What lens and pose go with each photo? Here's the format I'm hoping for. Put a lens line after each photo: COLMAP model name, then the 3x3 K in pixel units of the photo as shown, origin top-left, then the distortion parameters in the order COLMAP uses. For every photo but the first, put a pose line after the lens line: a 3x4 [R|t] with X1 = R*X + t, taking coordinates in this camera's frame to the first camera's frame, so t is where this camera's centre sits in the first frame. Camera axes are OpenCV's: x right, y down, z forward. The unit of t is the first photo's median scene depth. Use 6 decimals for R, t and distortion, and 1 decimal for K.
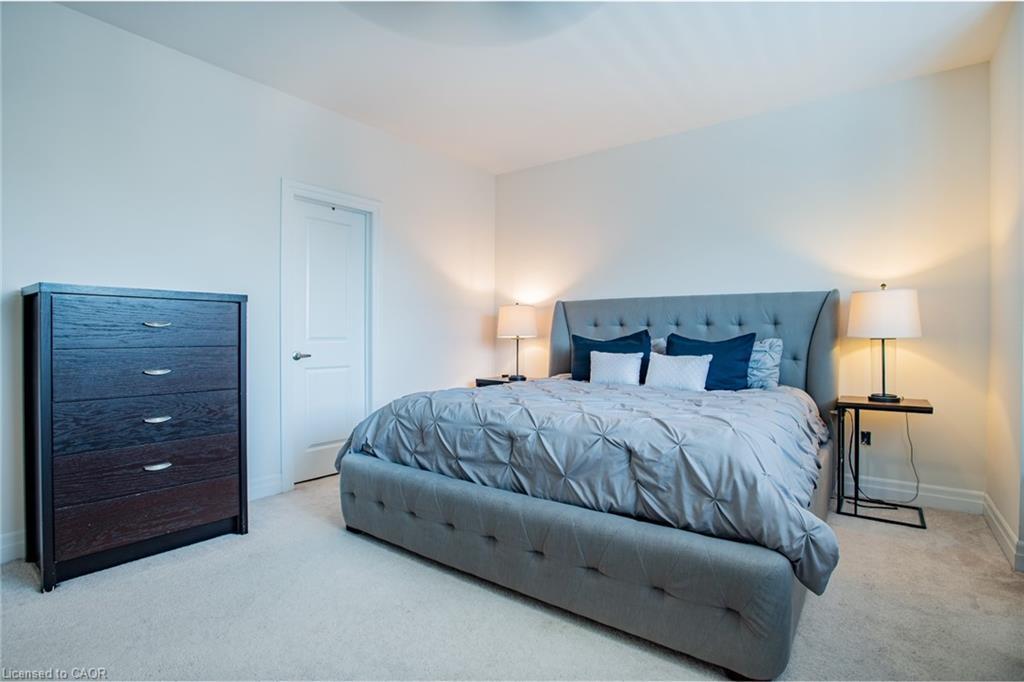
lens RADIAL K [[497.2, 0, 517.3], [0, 497.2, 336.9], [0, 0, 1]] dist [-0.043858, 0.008326]
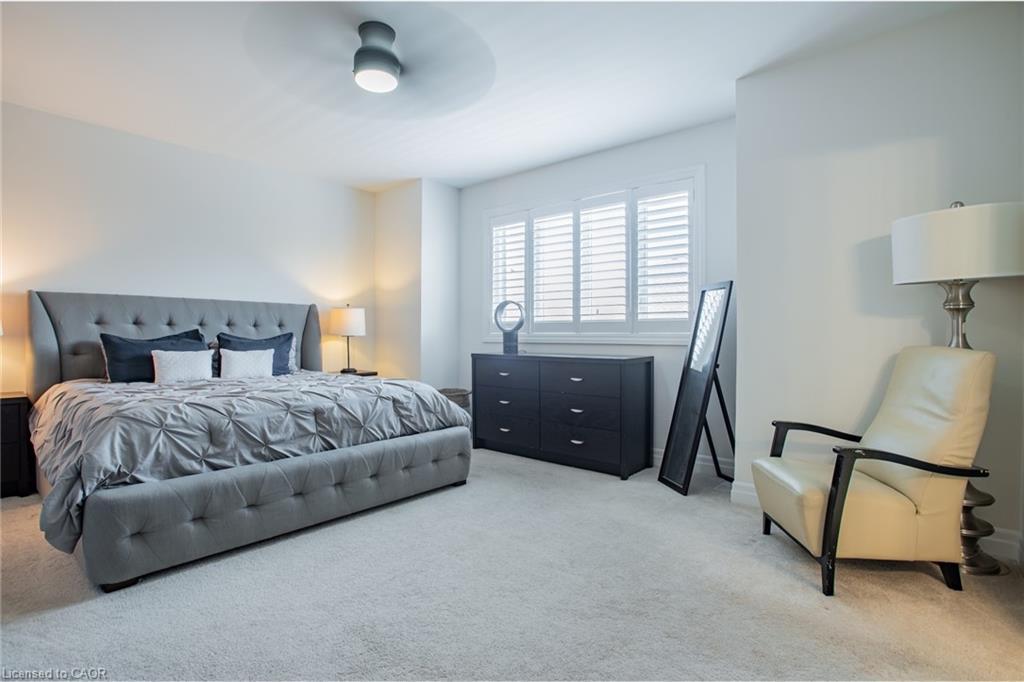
lens RADIAL K [[497.2, 0, 506.9], [0, 497.2, 339.4], [0, 0, 1]] dist [-0.043858, 0.008326]
pose [[0.072024, -0.009192, 0.997361, -1.105909], [0.001597, 0.999957, 0.009101, -0.000448], [-0.997402, 0.000937, 0.072036, 0.359129]]
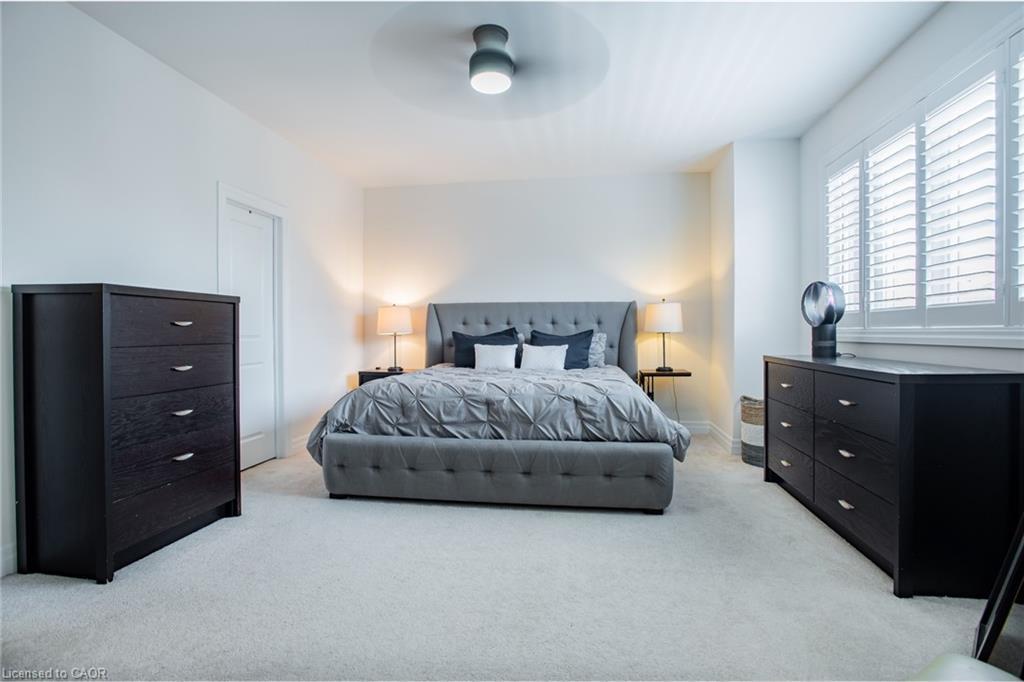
lens RADIAL K [[497.2, 0, 514.3], [0, 497.2, 335.7], [0, 0, 1]] dist [-0.043858, 0.008326]
pose [[0.880995, -0.009533, 0.473029, -0.545631], [0.007444, 0.999953, 0.006287, -0.000524], [-0.473066, -0.002018, 0.881025, -0.262467]]
